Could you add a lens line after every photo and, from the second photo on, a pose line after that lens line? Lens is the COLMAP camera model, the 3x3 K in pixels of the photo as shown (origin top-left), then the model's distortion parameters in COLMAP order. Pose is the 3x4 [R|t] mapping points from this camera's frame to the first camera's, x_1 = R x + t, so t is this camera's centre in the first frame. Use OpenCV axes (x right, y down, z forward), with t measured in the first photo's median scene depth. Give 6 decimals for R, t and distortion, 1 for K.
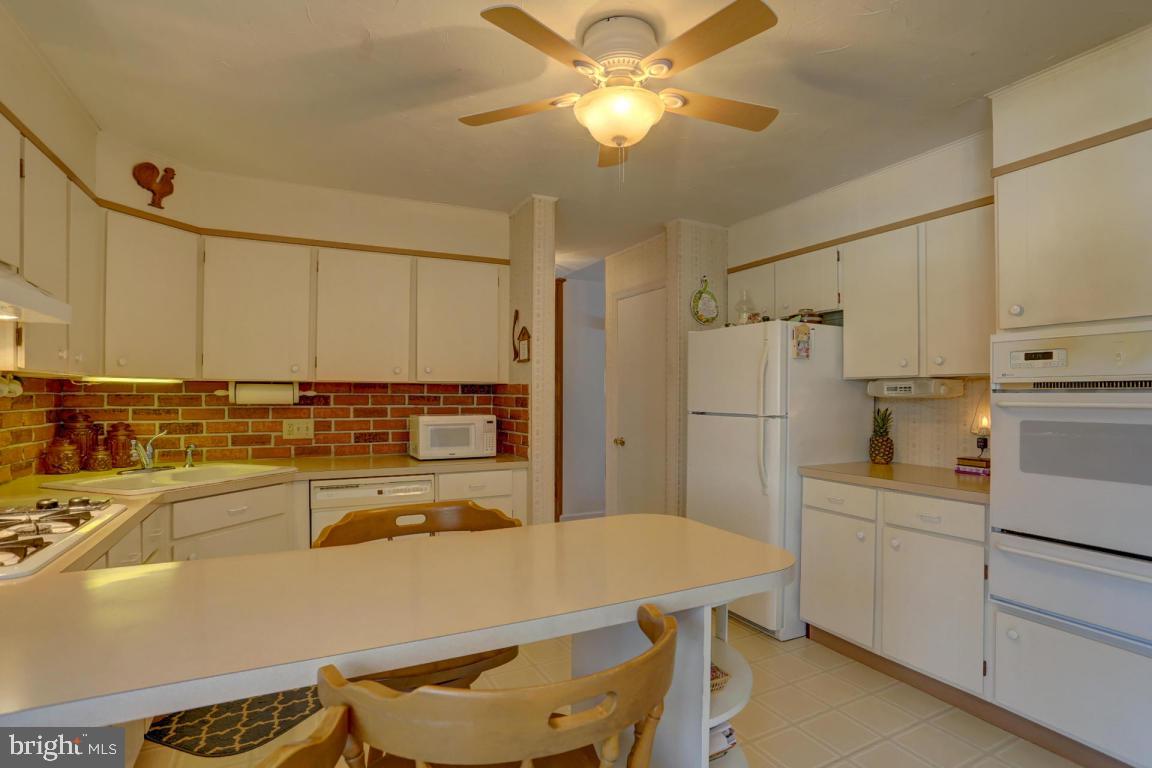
lens RADIAL K [[570.8, 0, 576.6], [0, 570.8, 391.7], [0, 0, 1]] dist [-0.038294, 0.018222]
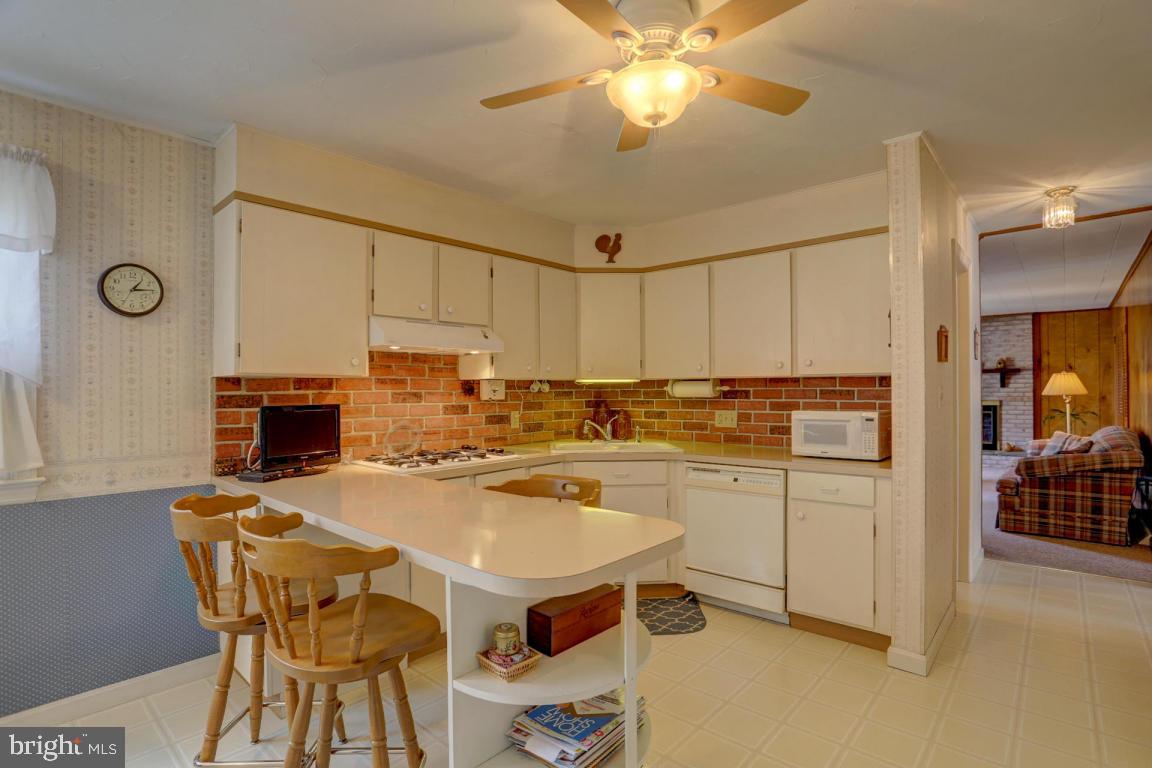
lens RADIAL K [[567.8, 0, 580.2], [0, 567.8, 385.2], [0, 0, 1]] dist [-0.071521, 0.027877]
pose [[0.381915, -0.012676, -0.924110, 0.479905], [0.013247, 0.999878, -0.008241, 0.002245], [0.924102, -0.009094, 0.382037, 0.291532]]
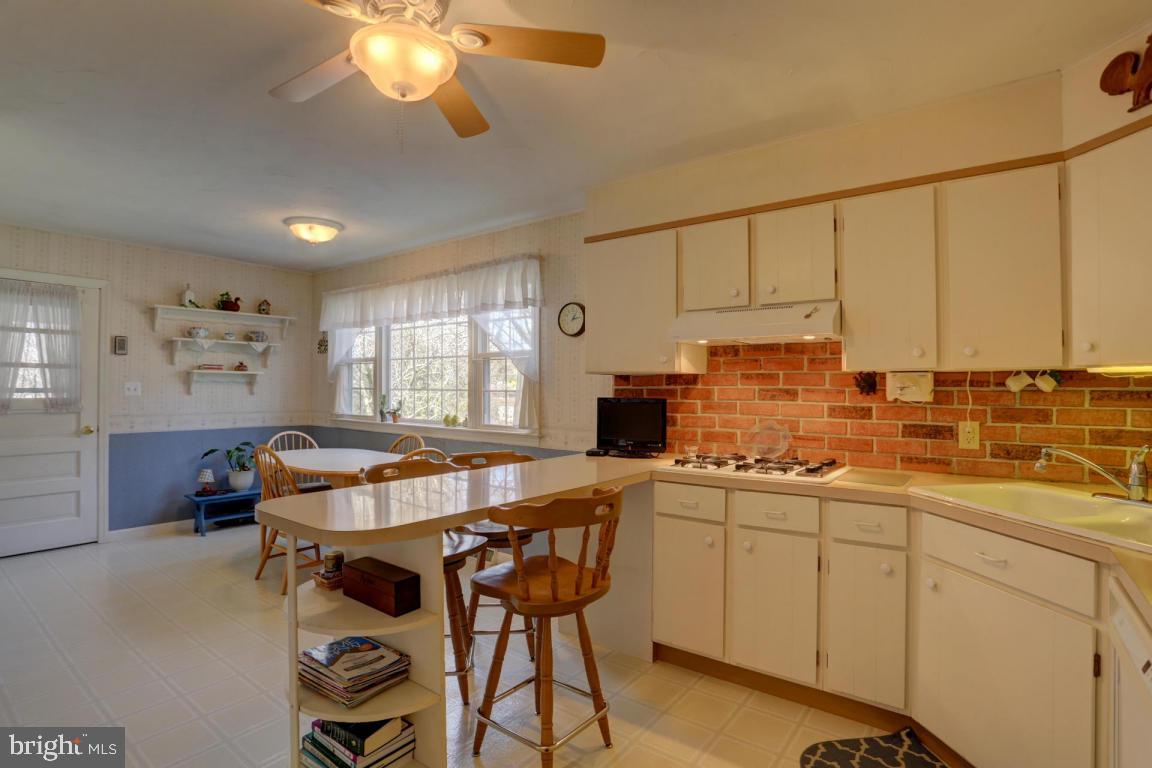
lens RADIAL K [[567.8, 0, 580.2], [0, 567.8, 385.2], [0, 0, 1]] dist [-0.071521, 0.027877]
pose [[-0.892544, -0.010077, -0.450848, 0.104125], [-0.005570, 0.999920, -0.011322, 0.008794], [0.450926, -0.007594, -0.892529, 1.038012]]
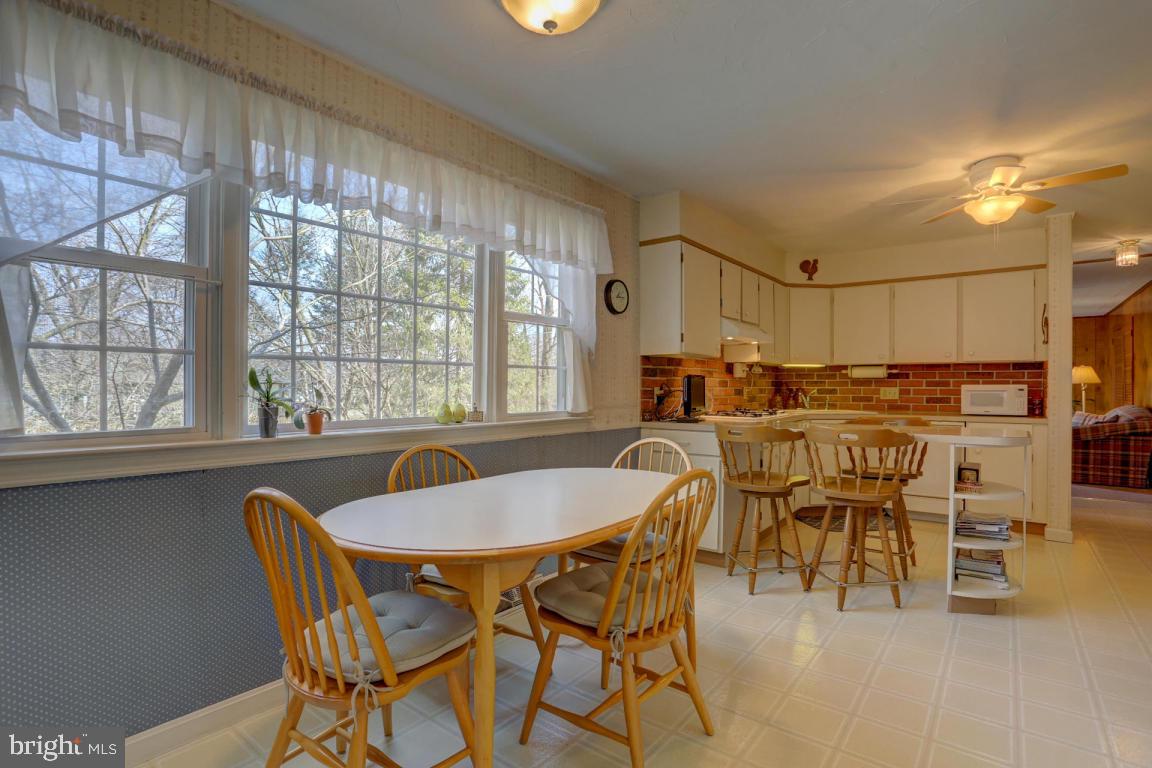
lens RADIAL K [[567.8, 0, 580.2], [0, 567.8, 385.2], [0, 0, 1]] dist [-0.071521, 0.027877]
pose [[0.438120, -0.002338, -0.898913, 0.581450], [0.004824, 0.999988, -0.000250, 0.039448], [0.898903, -0.004227, 0.438126, -0.525280]]
